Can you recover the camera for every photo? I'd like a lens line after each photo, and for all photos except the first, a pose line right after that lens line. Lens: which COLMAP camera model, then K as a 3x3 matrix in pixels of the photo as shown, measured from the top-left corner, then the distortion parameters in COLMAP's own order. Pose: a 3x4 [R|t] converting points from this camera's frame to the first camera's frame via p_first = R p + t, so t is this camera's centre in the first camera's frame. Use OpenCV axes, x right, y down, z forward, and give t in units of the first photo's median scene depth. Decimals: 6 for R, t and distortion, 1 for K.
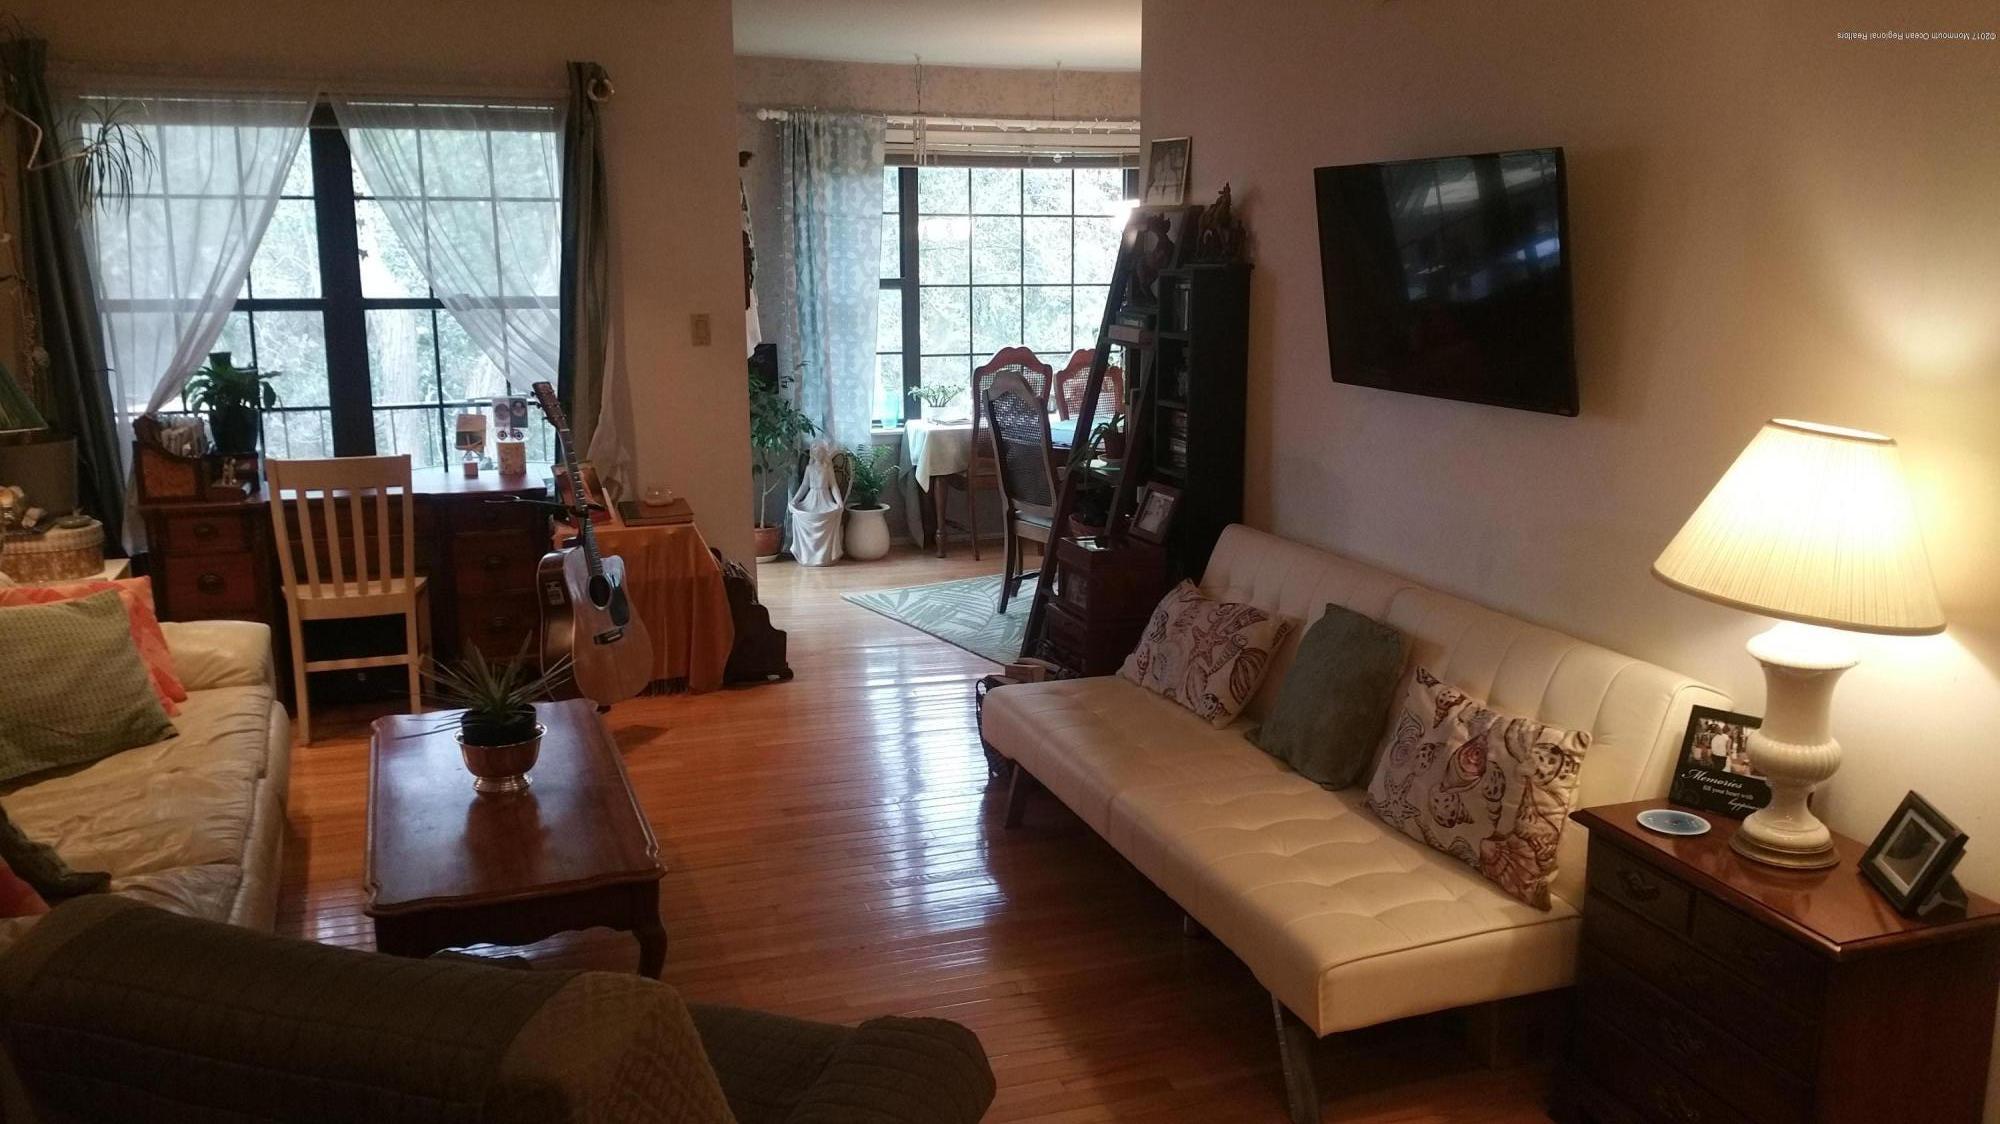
lens RADIAL K [[1617.3, 0, 1001.9], [0, 1617.3, 562.8], [0, 0, 1]] dist [-0.000785, 0.000327]
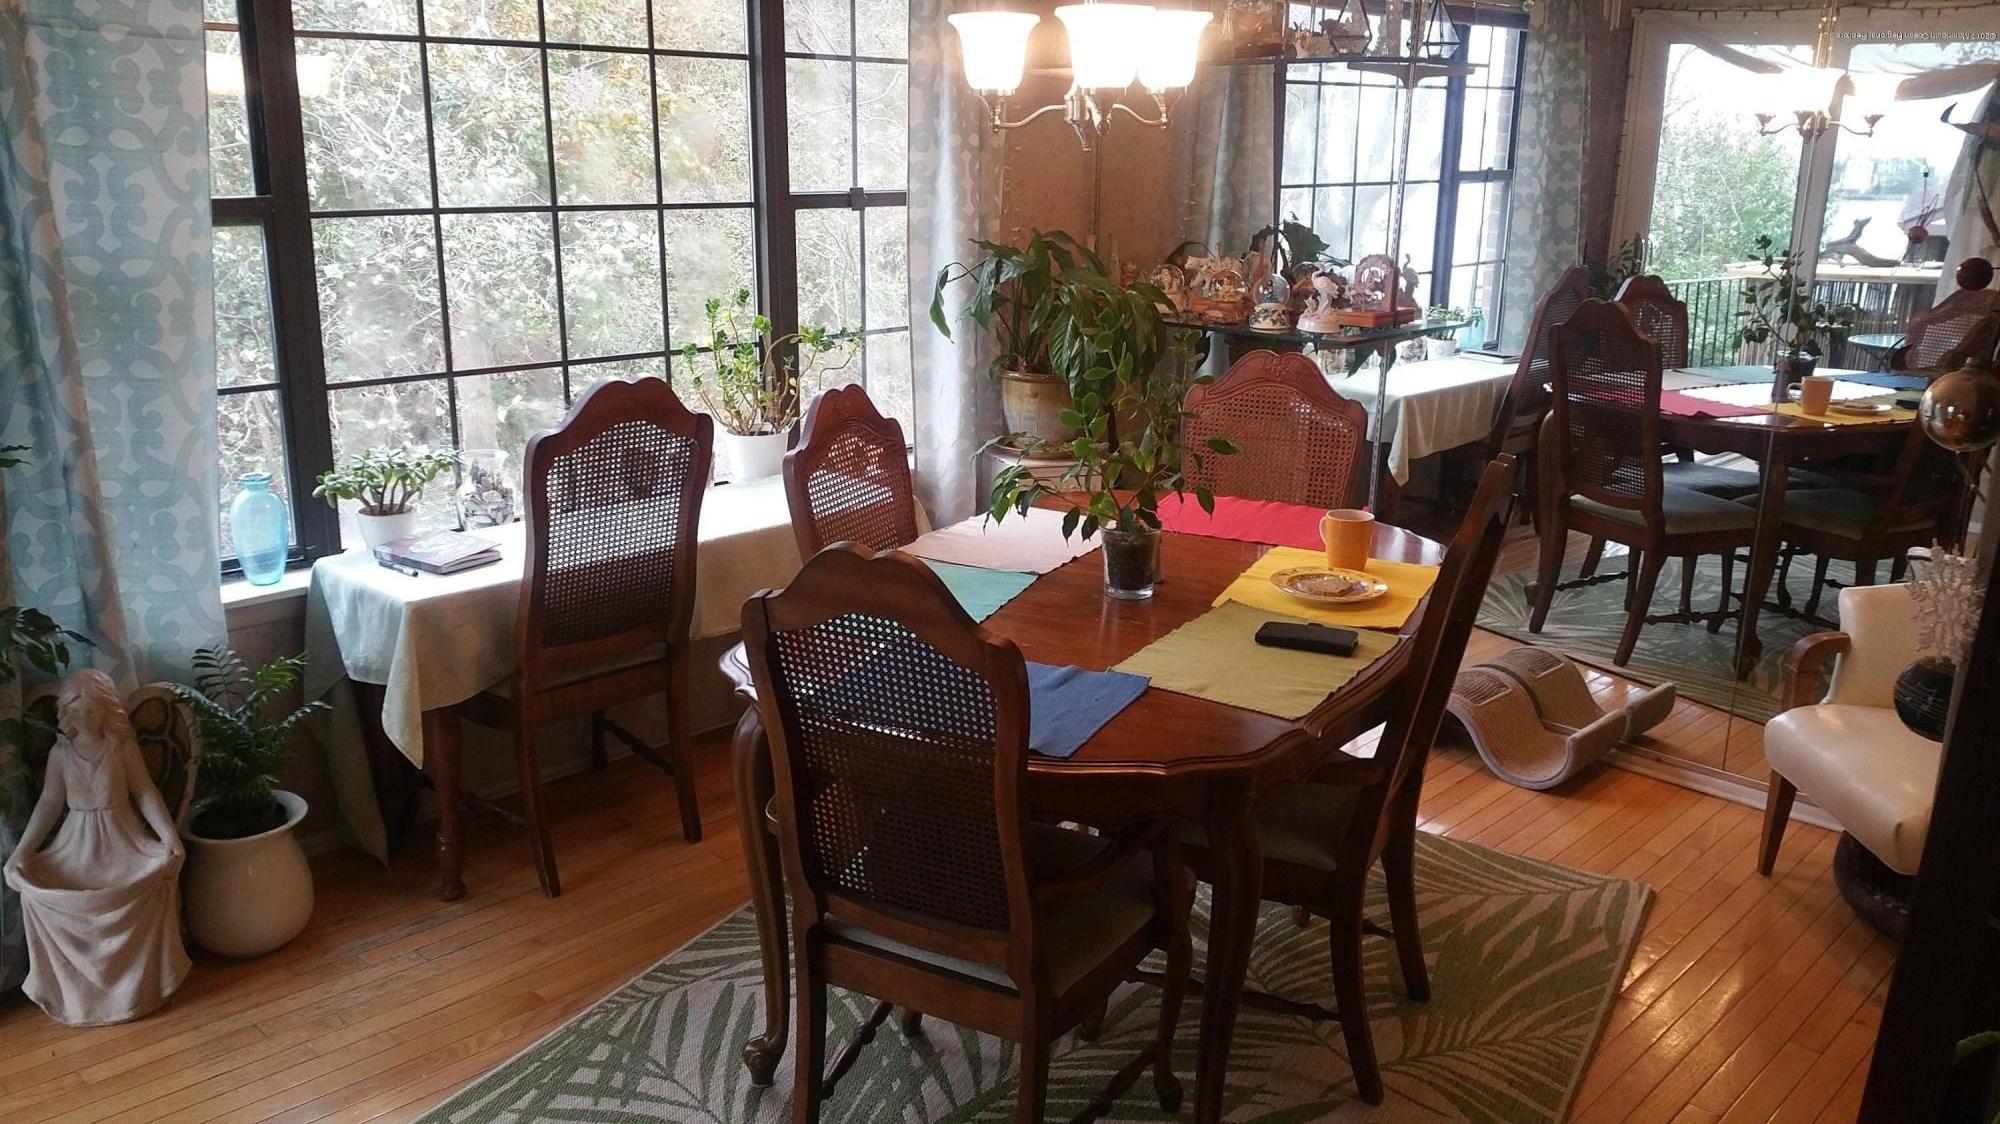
lens RADIAL K [[1617.3, 0, 1003.8], [0, 1617.3, 524.8], [0, 0, 1]] dist [-0.000785, 0.000327]
pose [[0.890591, -0.096837, 0.444376, -0.086745], [0.068778, 0.994509, 0.078879, -0.120156], [-0.449574, -0.039686, 0.892361, 0.588919]]
